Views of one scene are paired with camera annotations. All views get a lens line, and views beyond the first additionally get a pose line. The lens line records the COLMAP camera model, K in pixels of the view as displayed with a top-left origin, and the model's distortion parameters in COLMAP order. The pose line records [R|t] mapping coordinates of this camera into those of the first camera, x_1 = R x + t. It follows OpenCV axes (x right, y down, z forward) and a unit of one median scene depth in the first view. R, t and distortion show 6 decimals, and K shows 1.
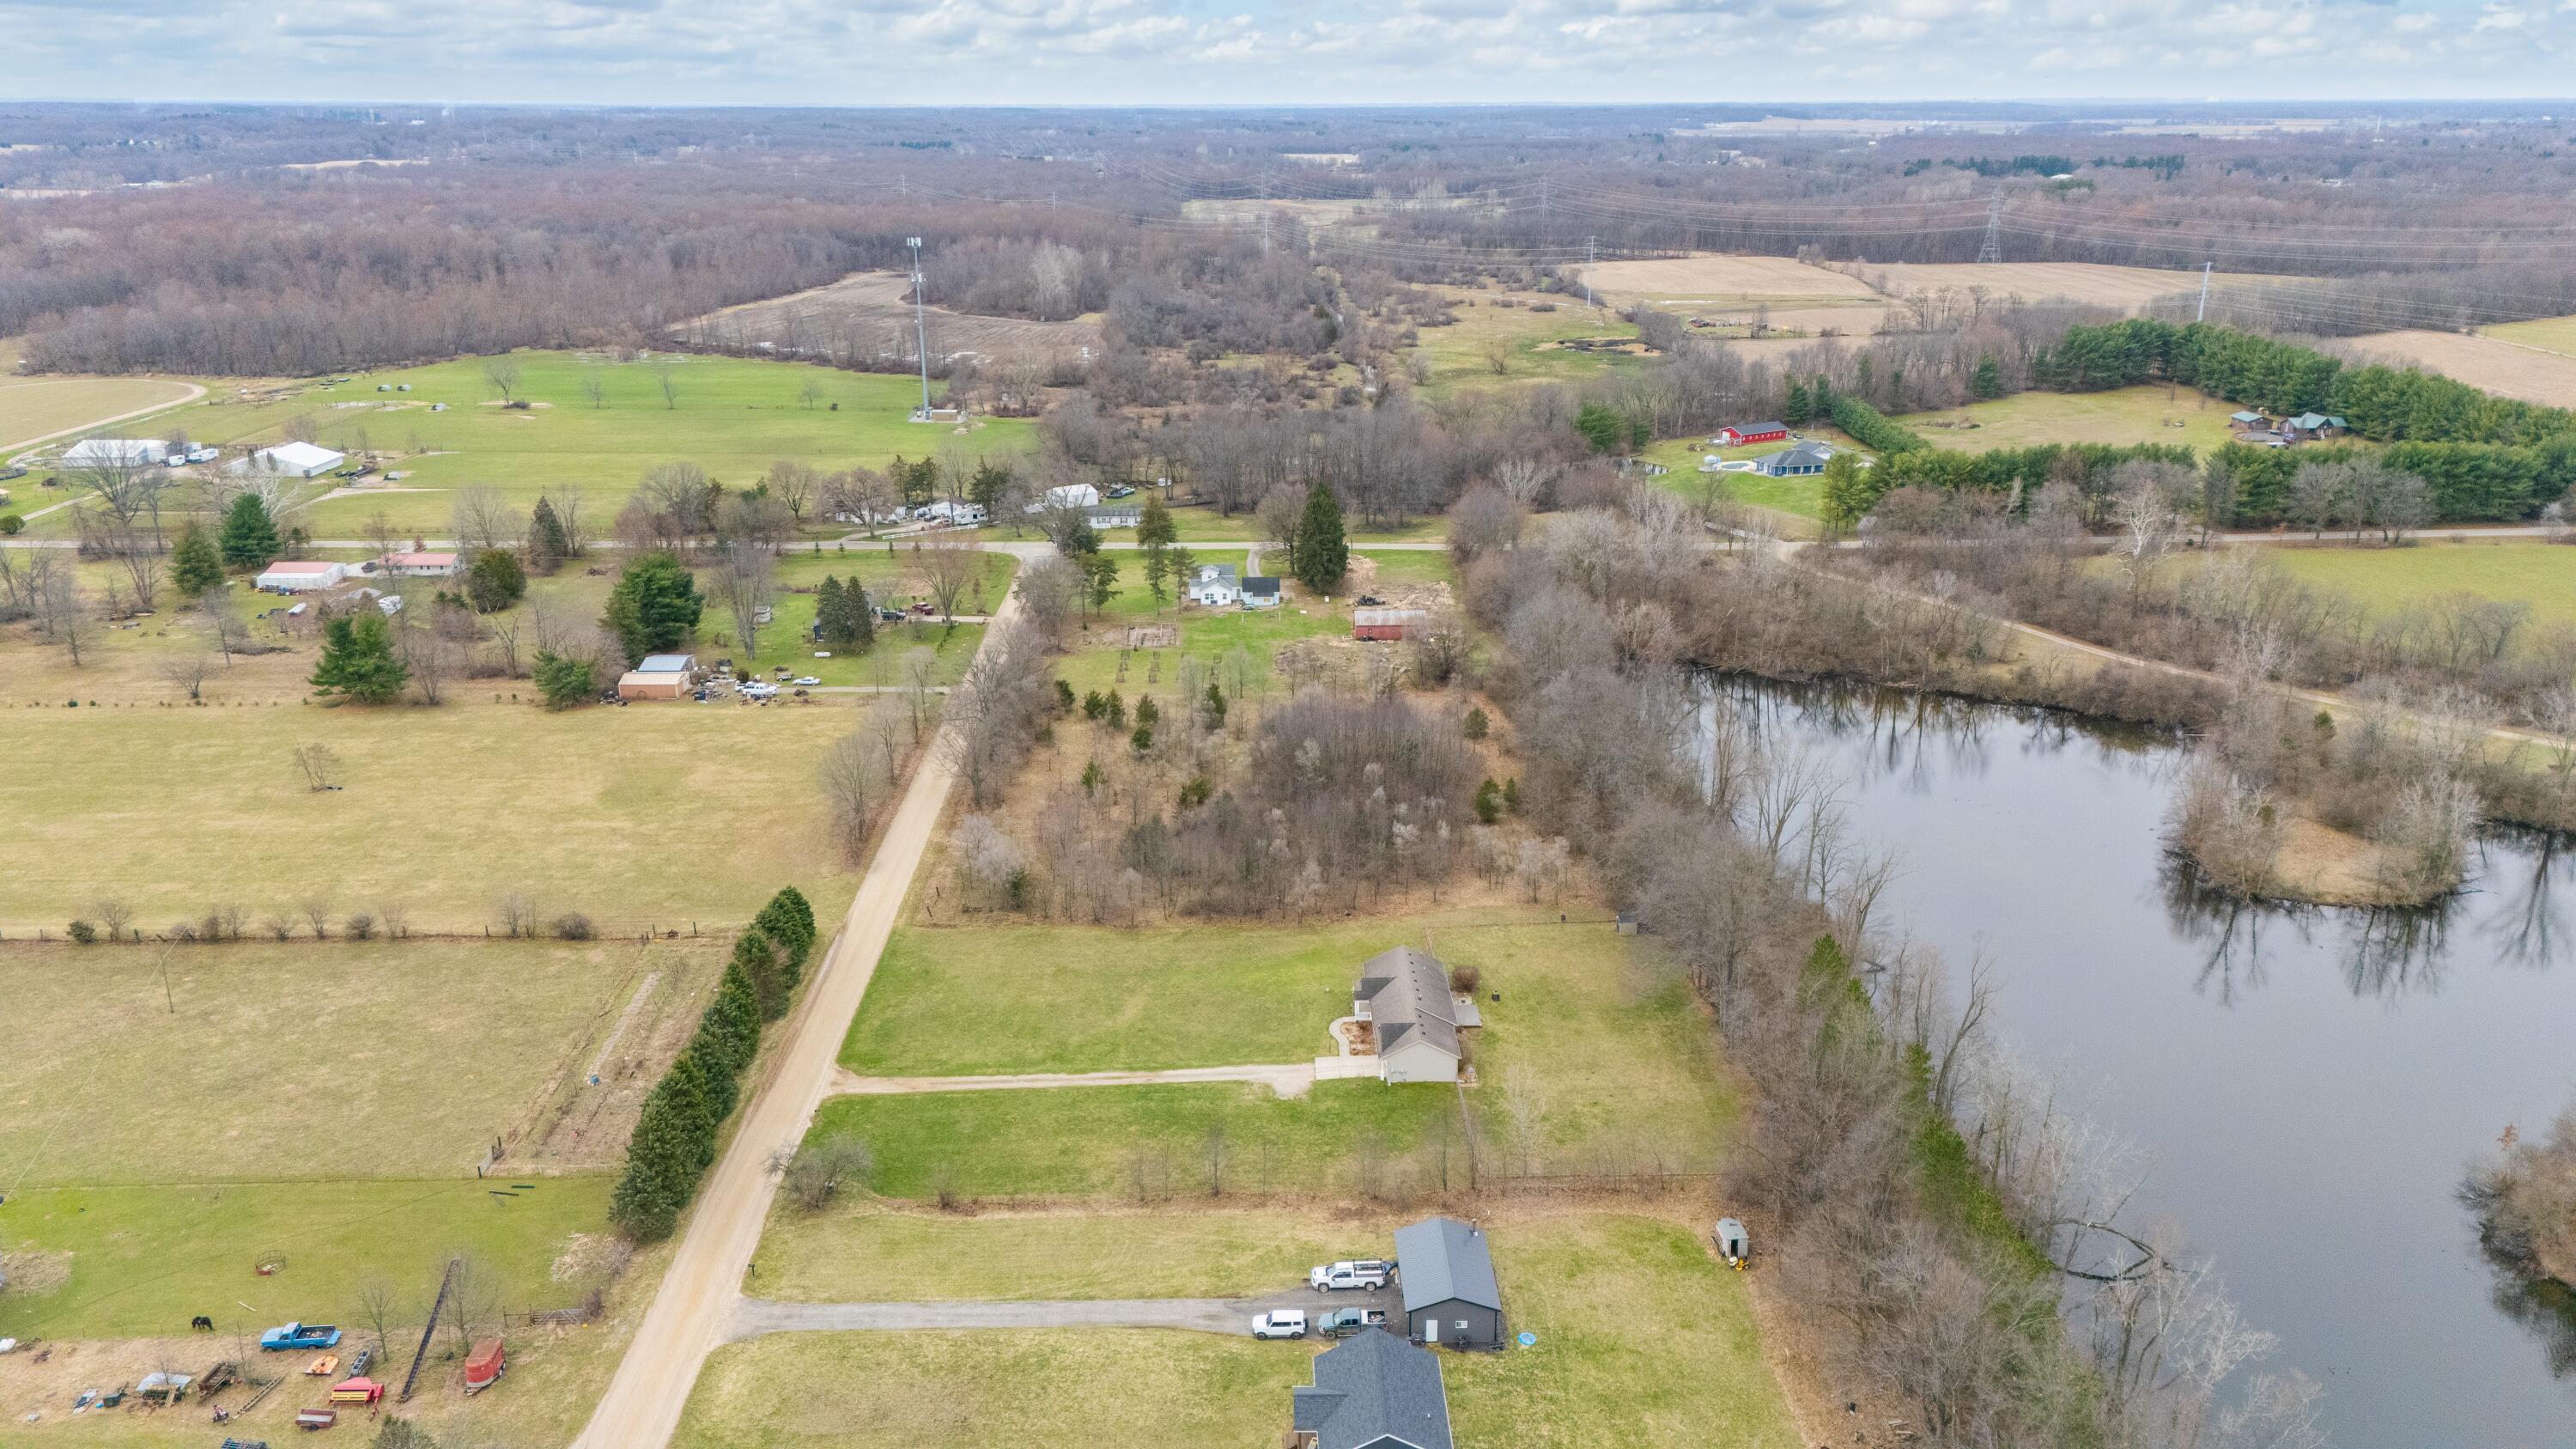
lens RADIAL K [[1874.5, 0, 1287.1], [0, 1874.5, 724.8], [0, 0, 1]] dist [0.096965, -0.113464]
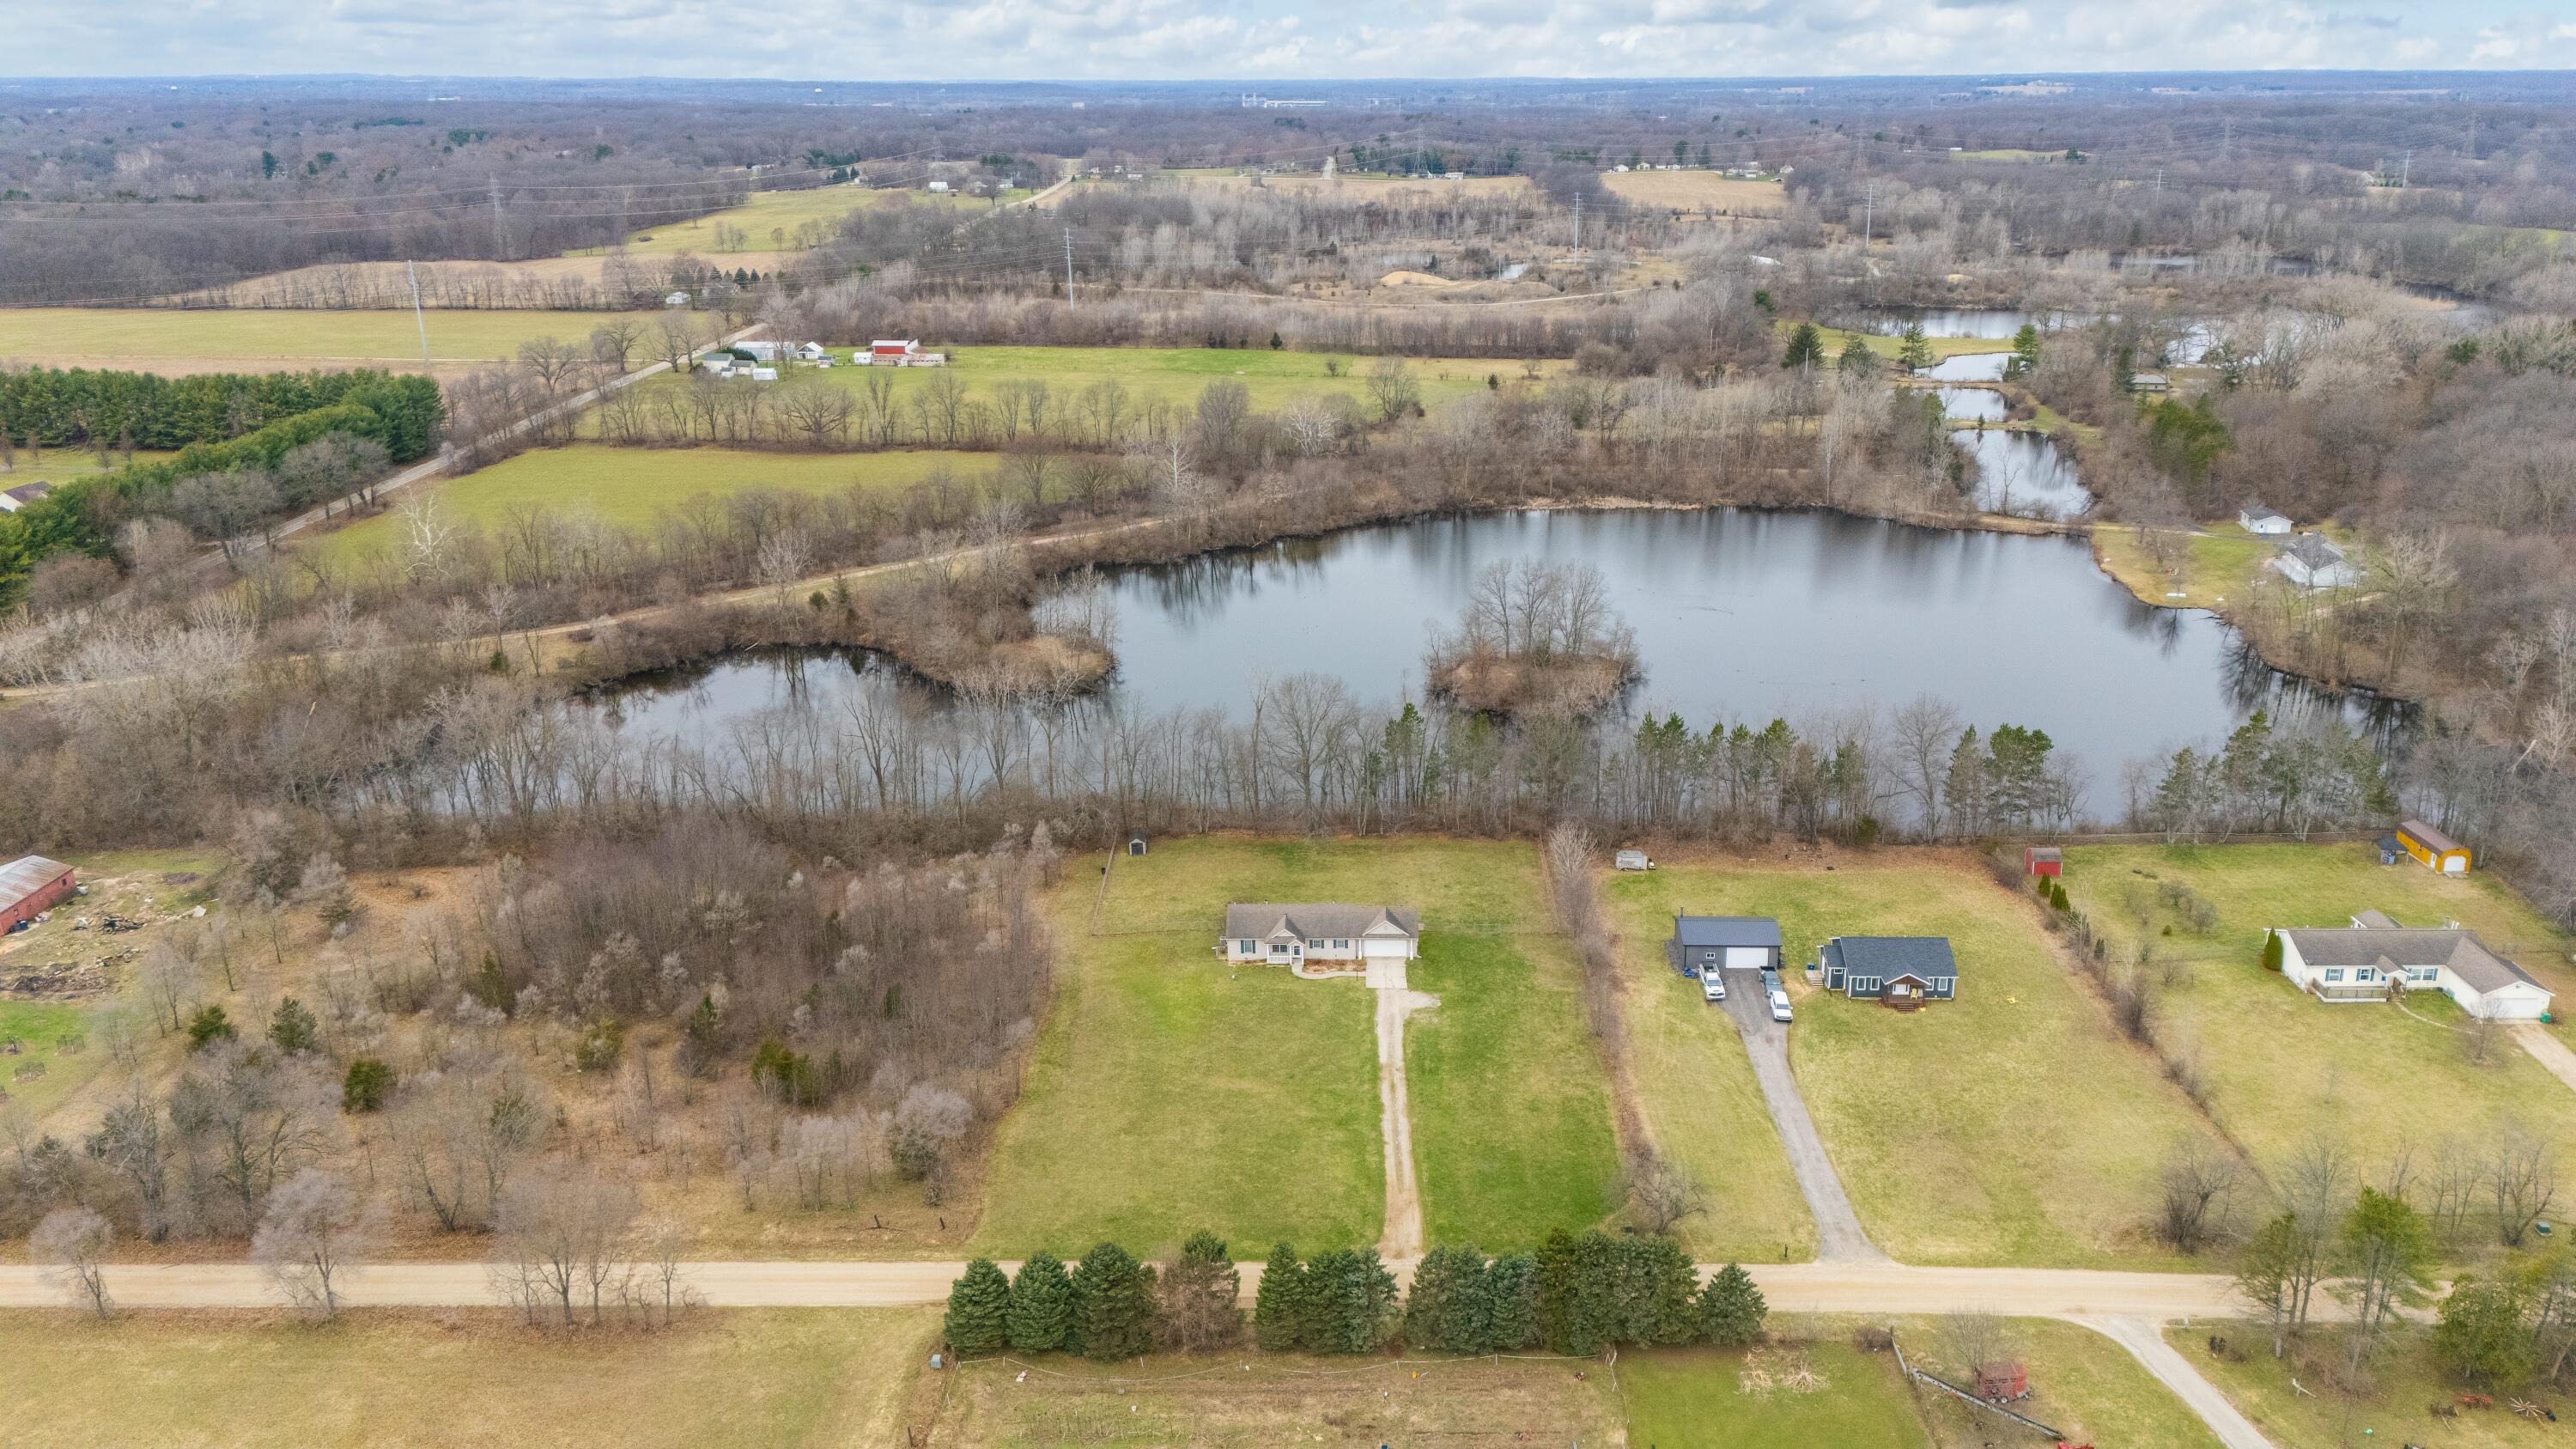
lens RADIAL K [[1862.0, 0, 1348.2], [0, 1862.0, 717.4], [0, 0, 1]] dist [0.096458, -0.091048]
pose [[0.040404, -0.323205, 0.945466, -0.968376], [0.318310, 0.901102, 0.294437, -0.285820], [-0.947125, 0.289055, 0.139287, 0.843268]]
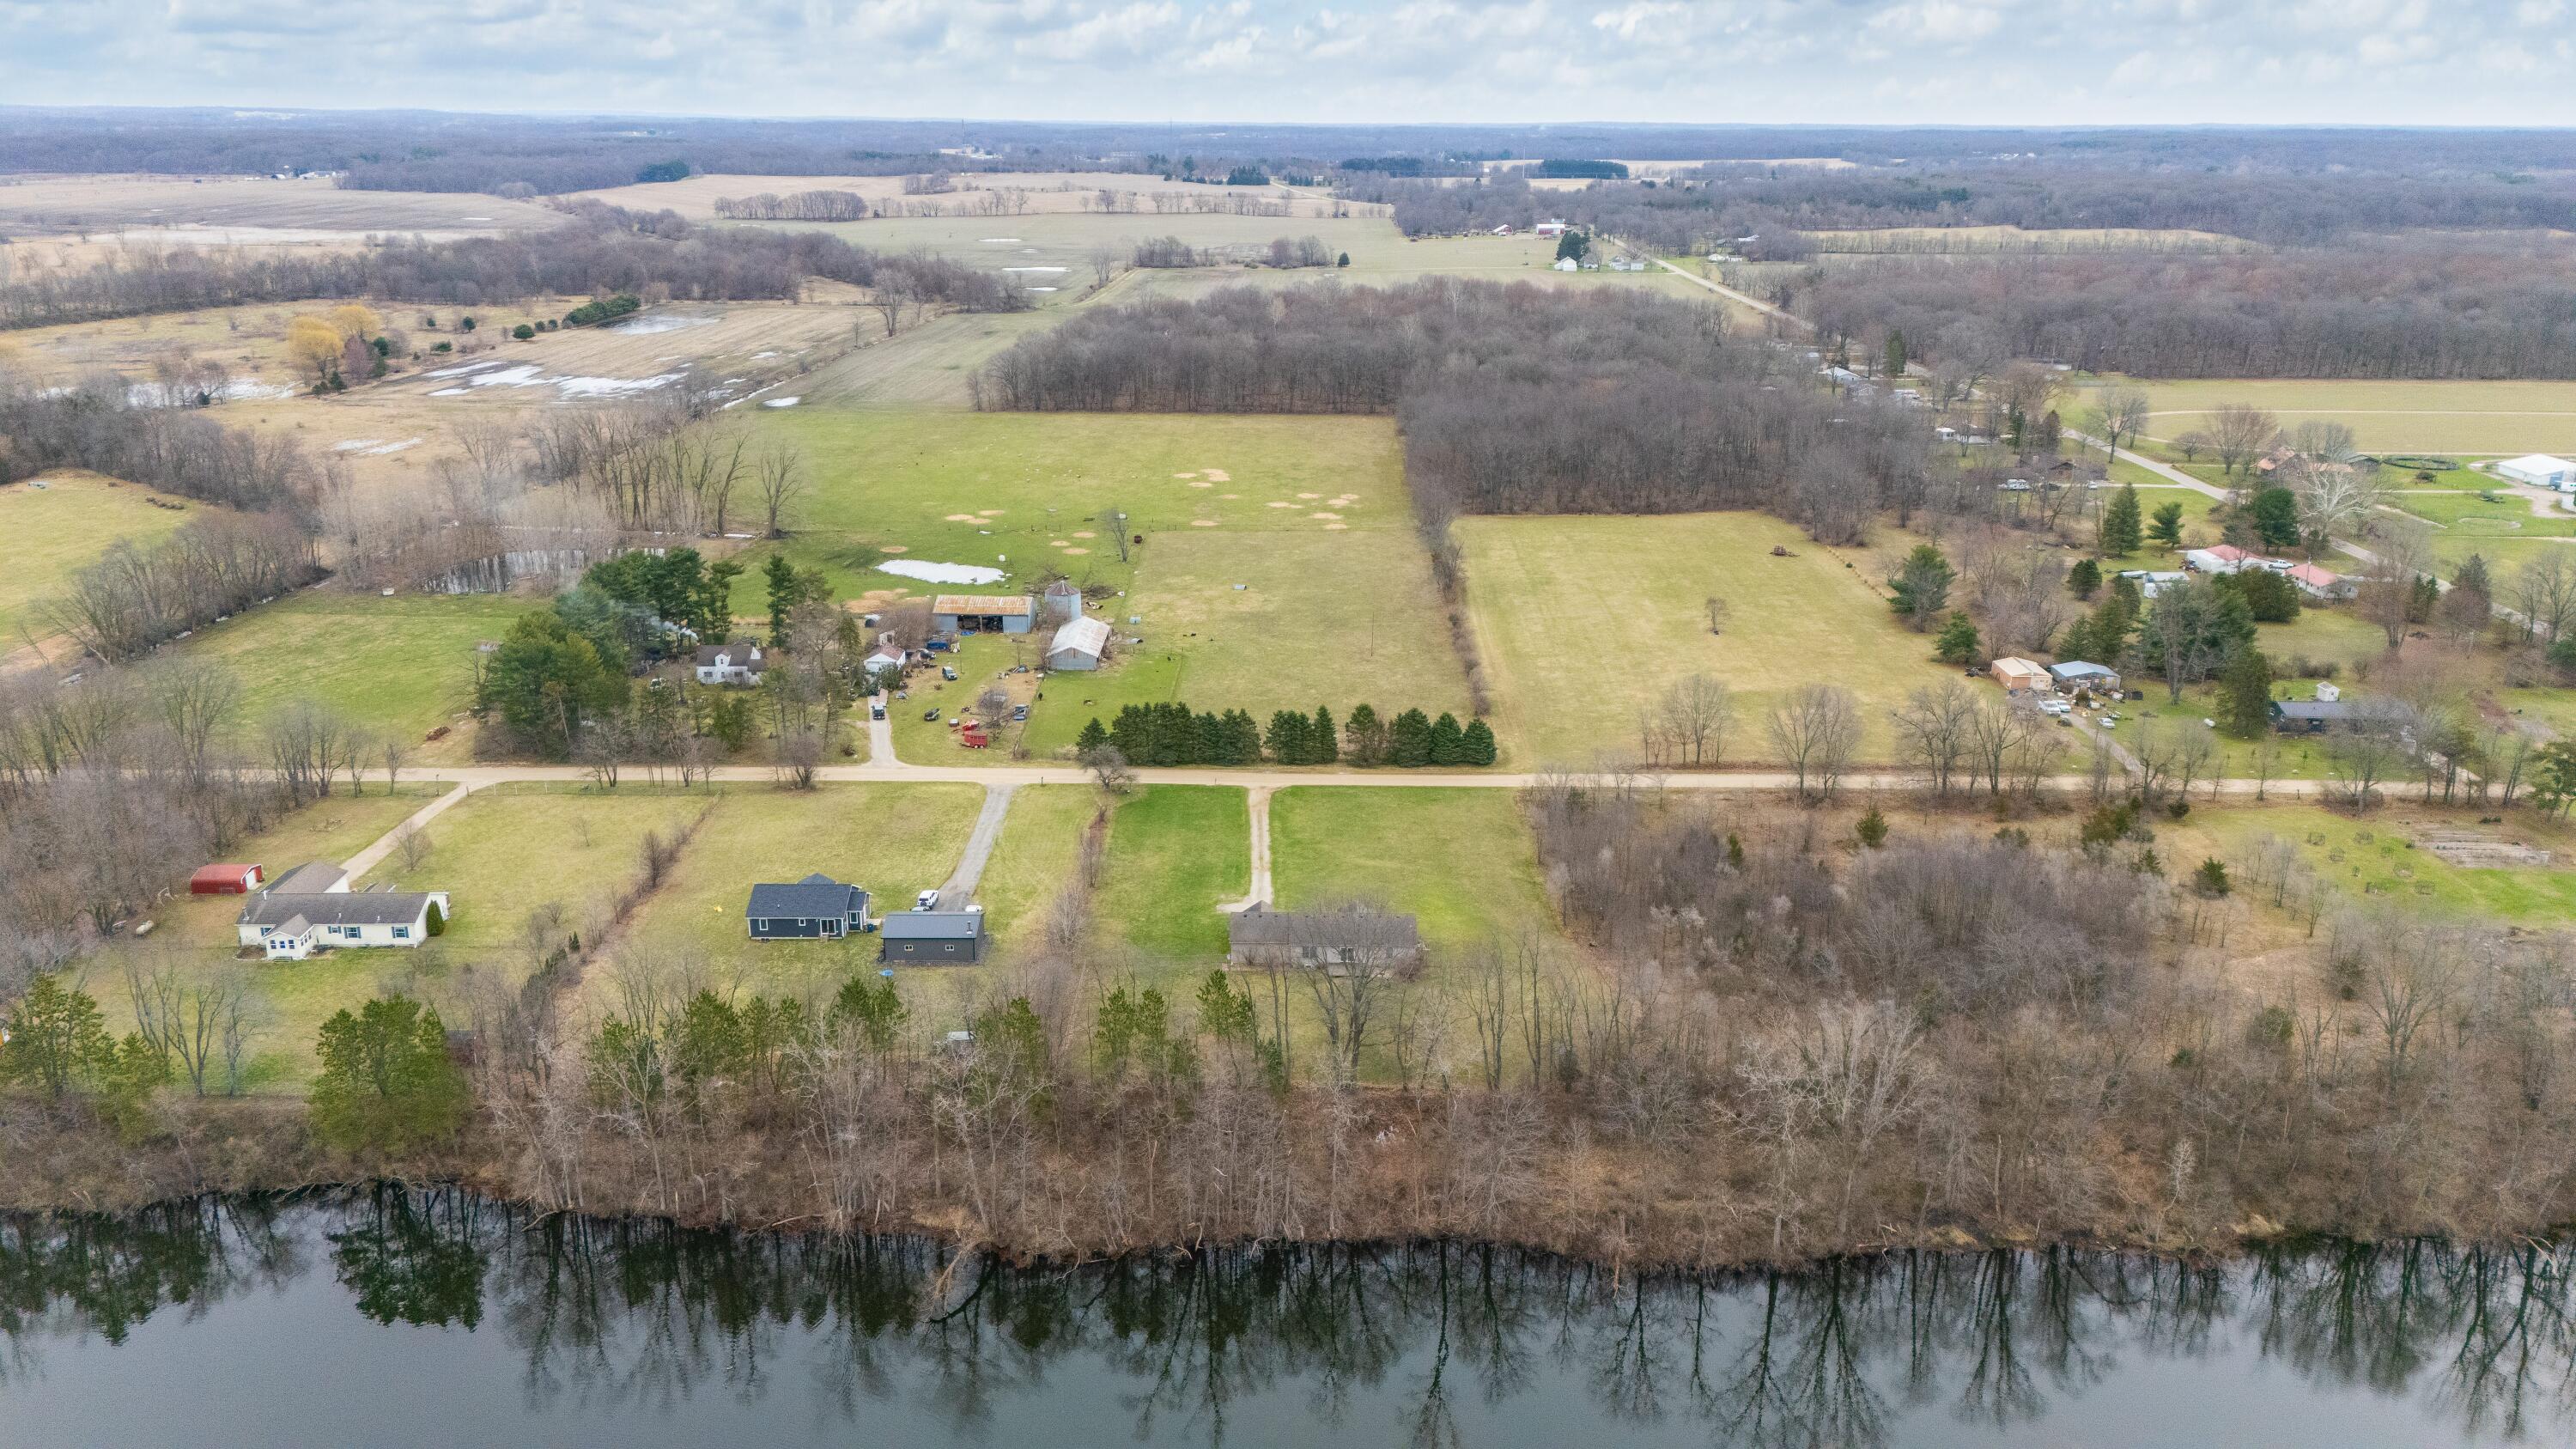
lens RADIAL K [[1862.0, 0, 1348.2], [0, 1862.0, 717.4], [0, 0, 1]] dist [0.096458, -0.091048]
pose [[0.004380, 0.303020, -0.952974, 1.151238], [-0.329476, 0.900209, 0.284728, -0.301551], [0.944154, 0.312735, 0.103780, 0.904411]]
